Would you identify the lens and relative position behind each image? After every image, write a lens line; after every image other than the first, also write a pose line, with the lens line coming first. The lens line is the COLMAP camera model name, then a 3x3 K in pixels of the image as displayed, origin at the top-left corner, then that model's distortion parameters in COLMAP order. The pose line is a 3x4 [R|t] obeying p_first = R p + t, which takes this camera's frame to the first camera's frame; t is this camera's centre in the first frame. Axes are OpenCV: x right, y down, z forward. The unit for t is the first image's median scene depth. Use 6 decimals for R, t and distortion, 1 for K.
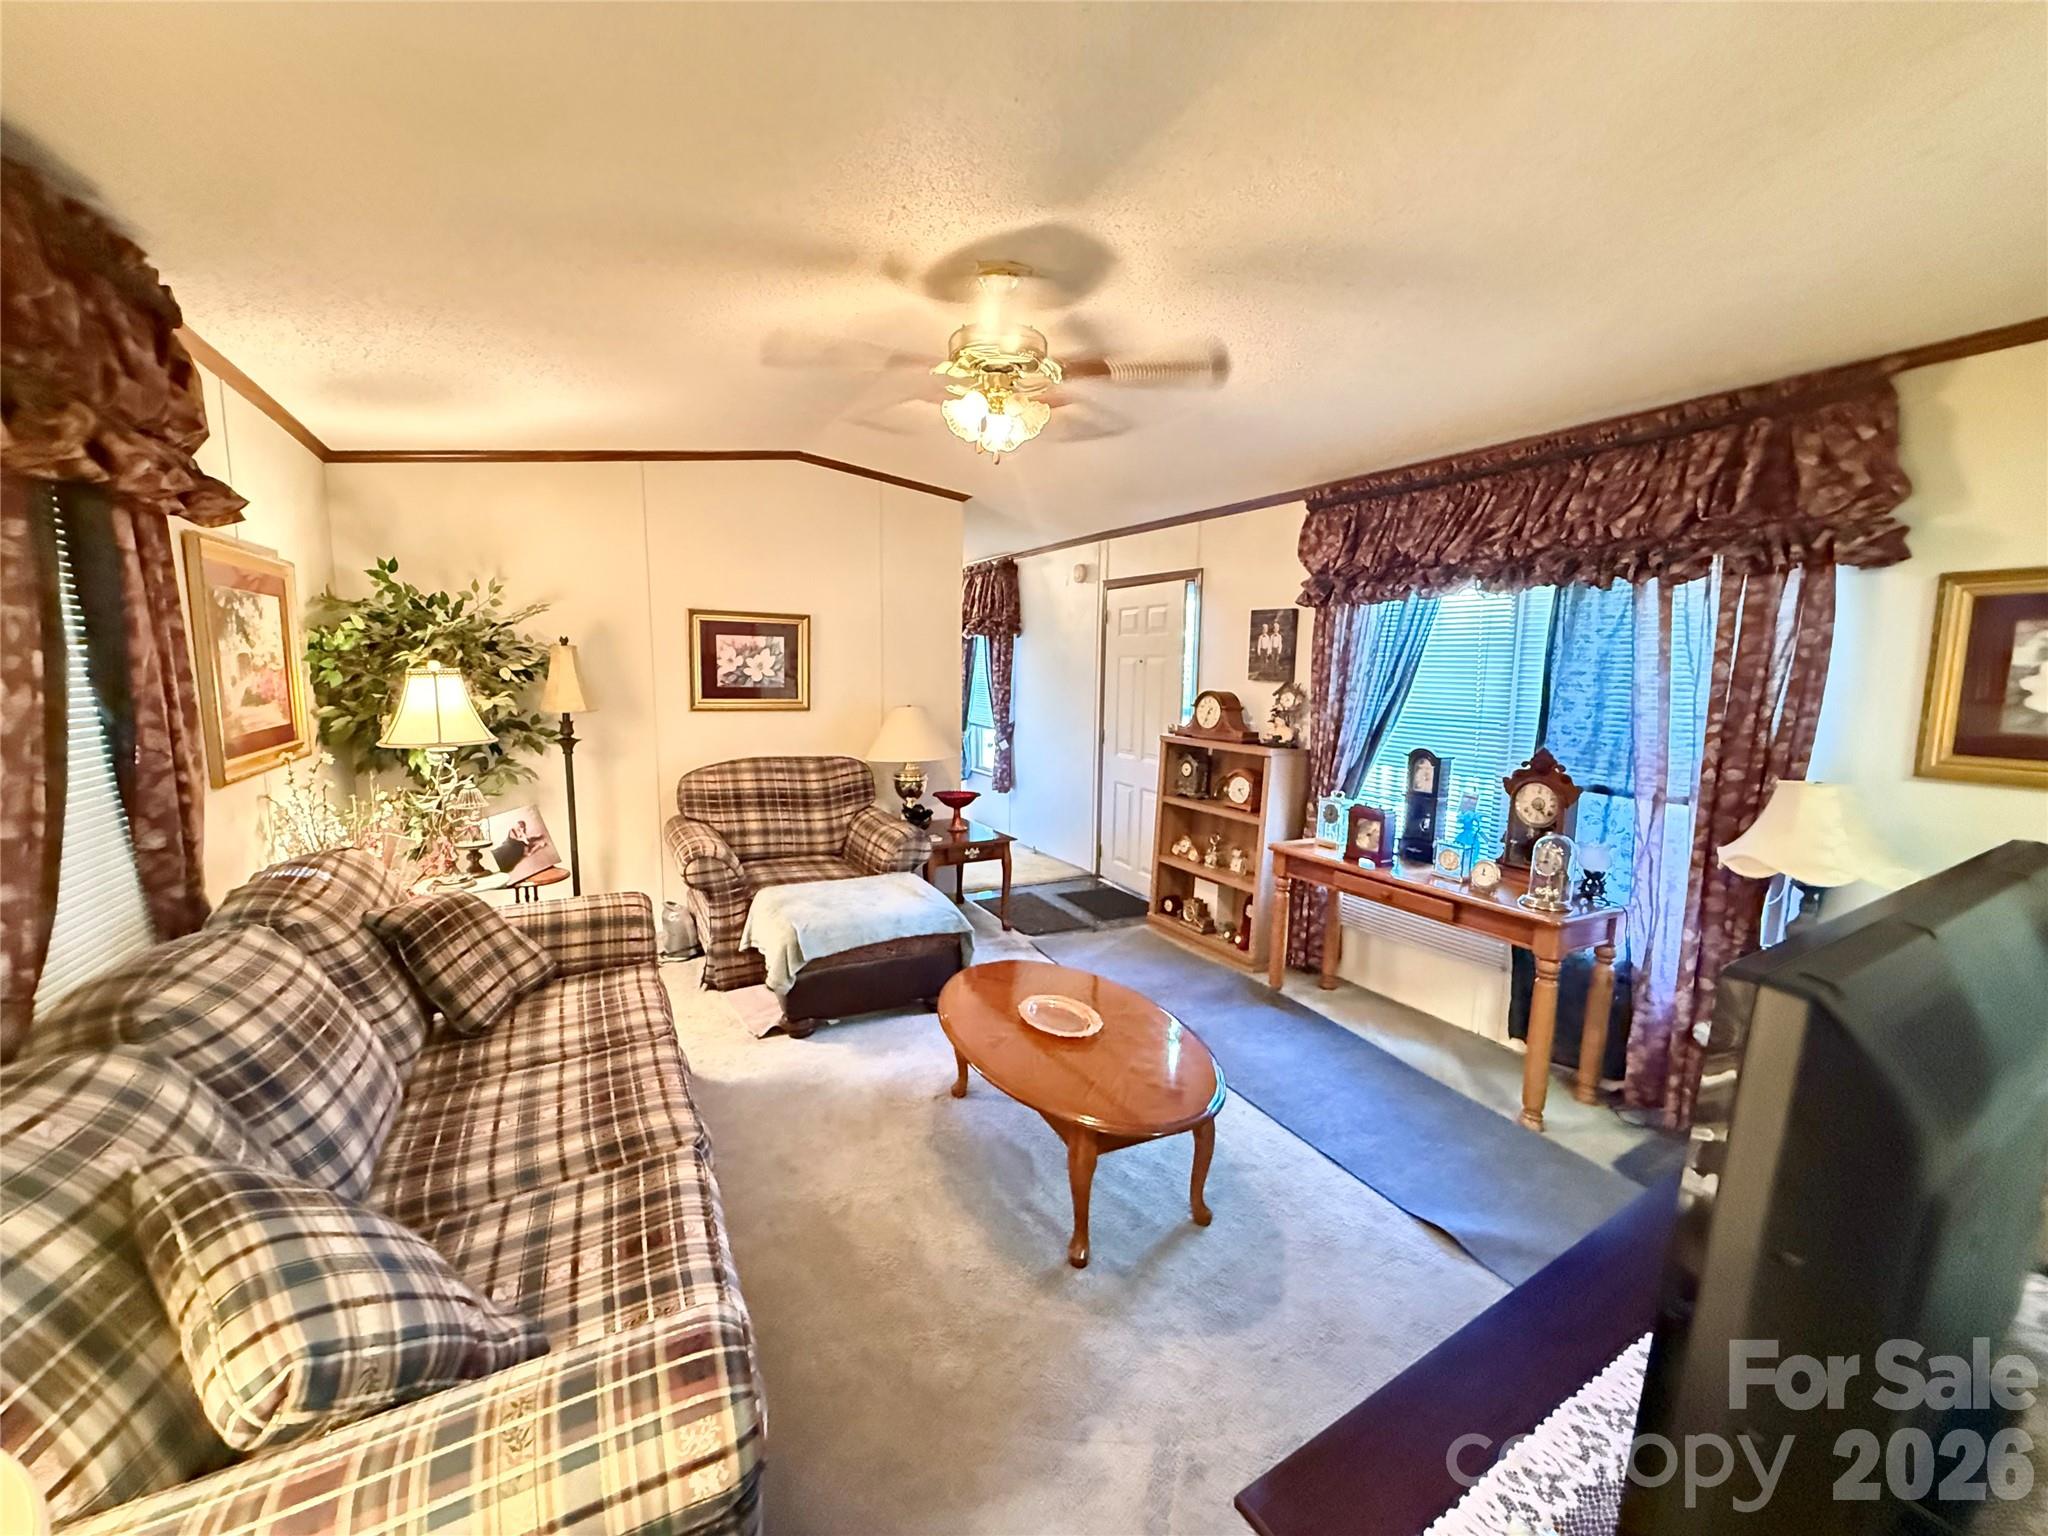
lens RADIAL K [[816.2, 0, 1021.8], [0, 816.2, 766.0], [0, 0, 1]] dist [-0.000754, 0.000239]
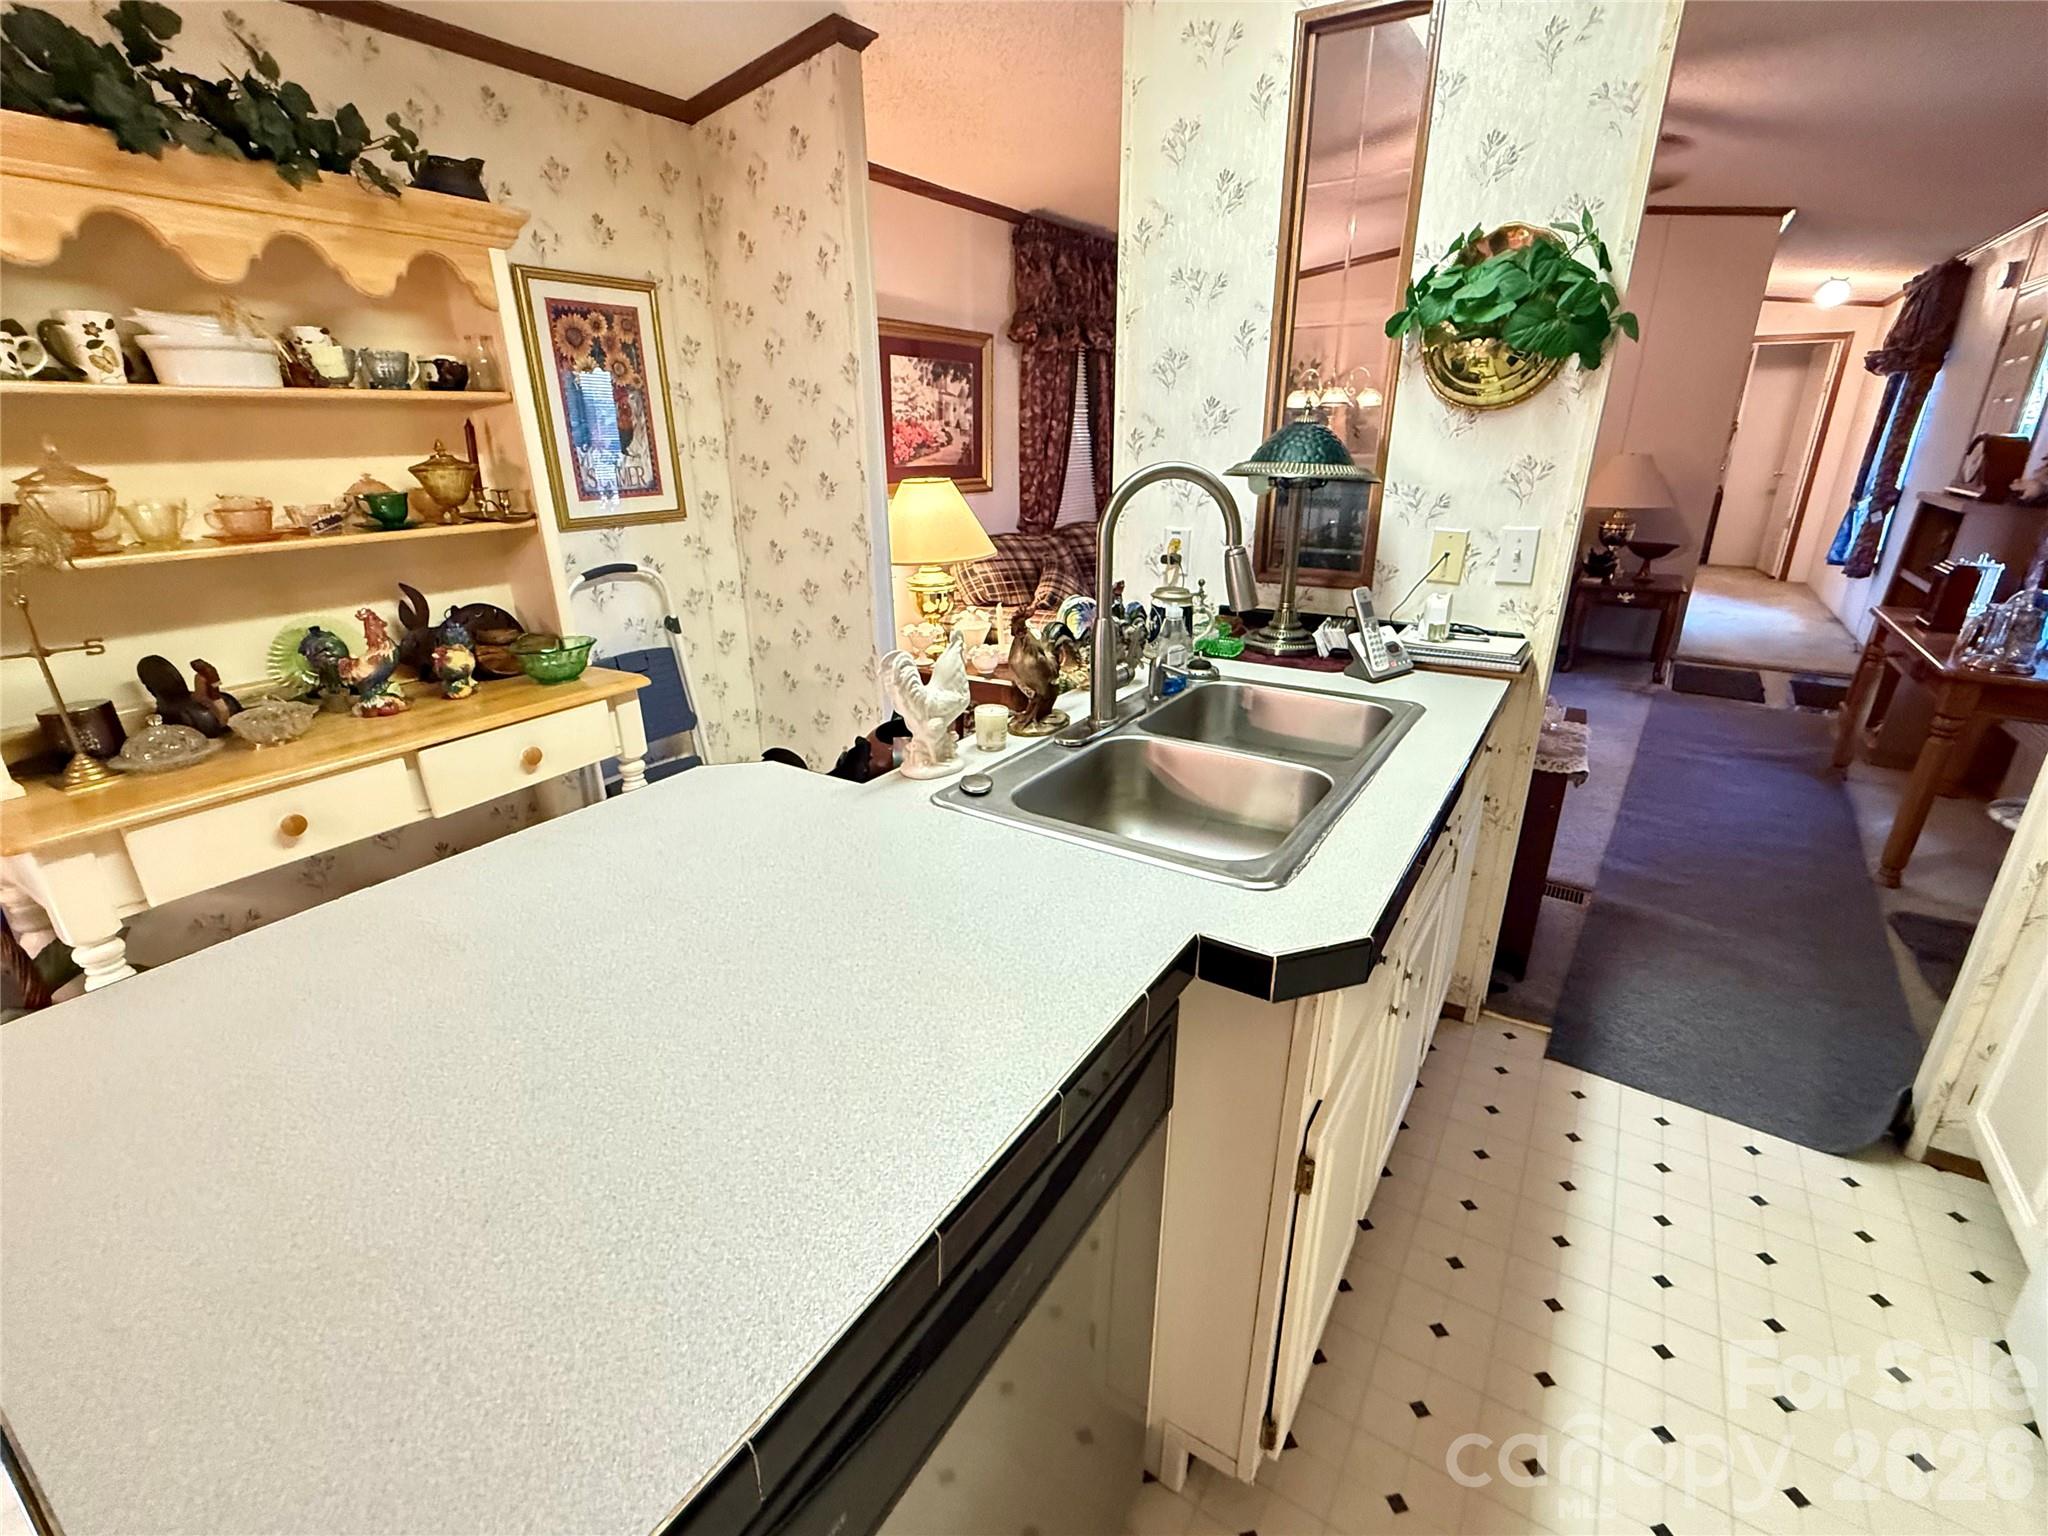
lens RADIAL K [[914.2, 0, 1022.7], [0, 914.2, 765.8], [0, 0, 1]] dist [0.000280, -0.000482]
pose [[0.470912, 0.292082, -0.832425, 0.630360], [-0.095956, 0.954959, 0.280793, 0.056977], [0.876946, -0.052352, 0.477728, -0.274577]]
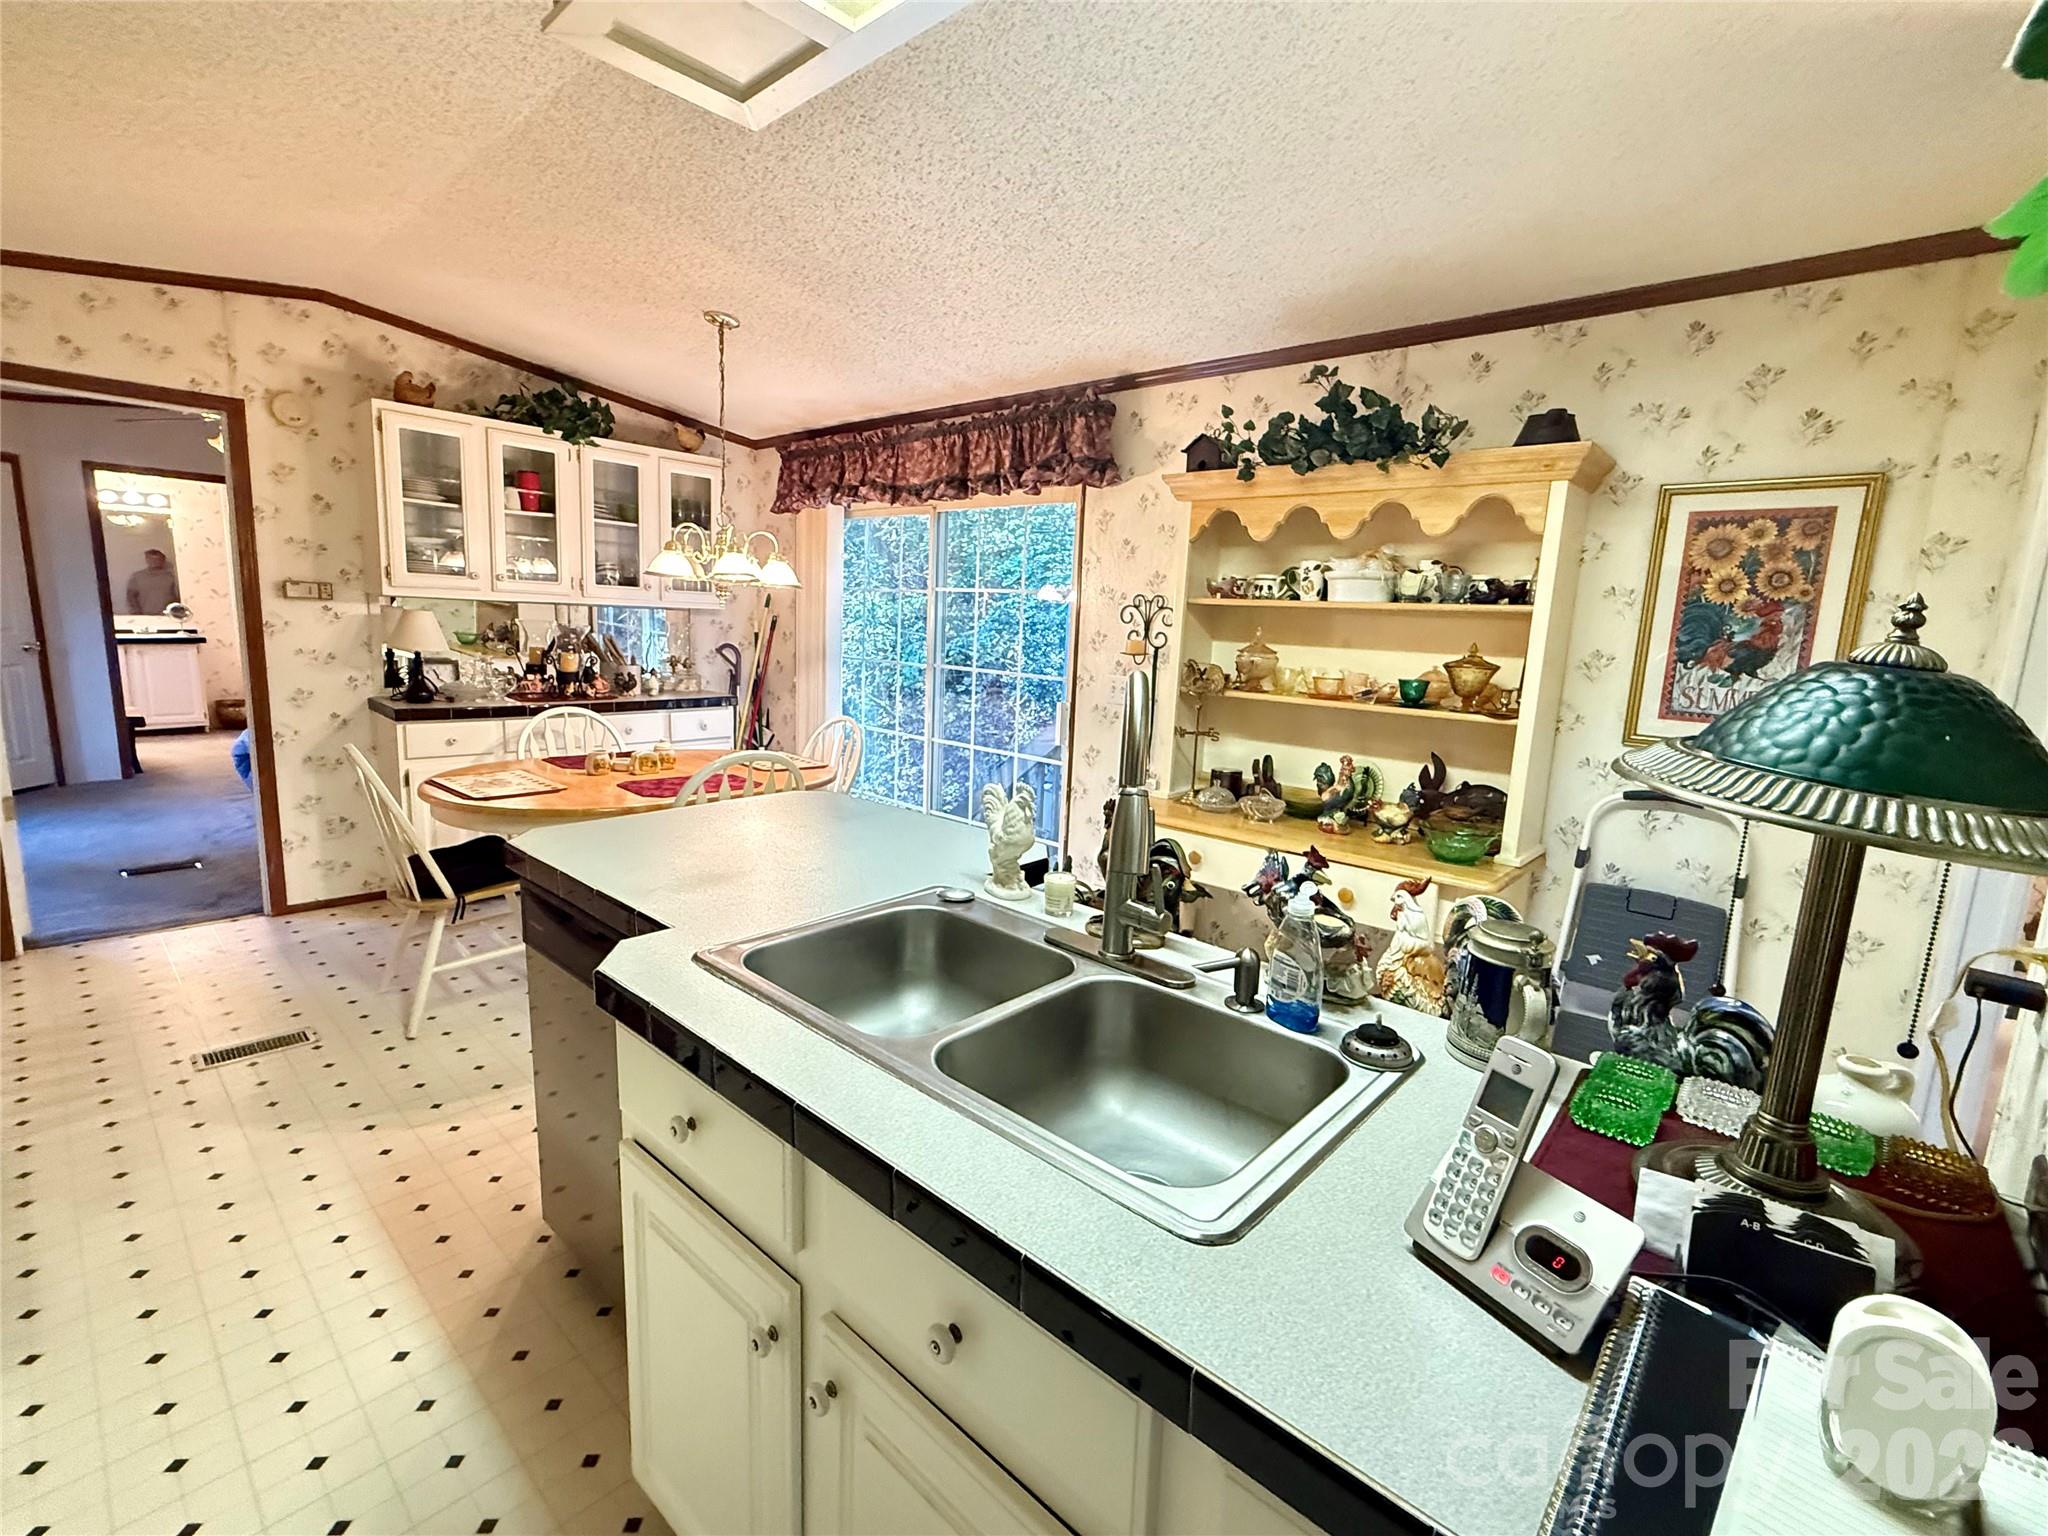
lens RADIAL K [[914.2, 0, 1022.7], [0, 914.2, 765.8], [0, 0, 1]] dist [0.000280, -0.000482]
pose [[-0.945685, 0.002788, -0.325071, 0.470518], [-0.091611, 0.957150, 0.274720, -0.004264], [0.311908, 0.289579, -0.904907, 0.175434]]
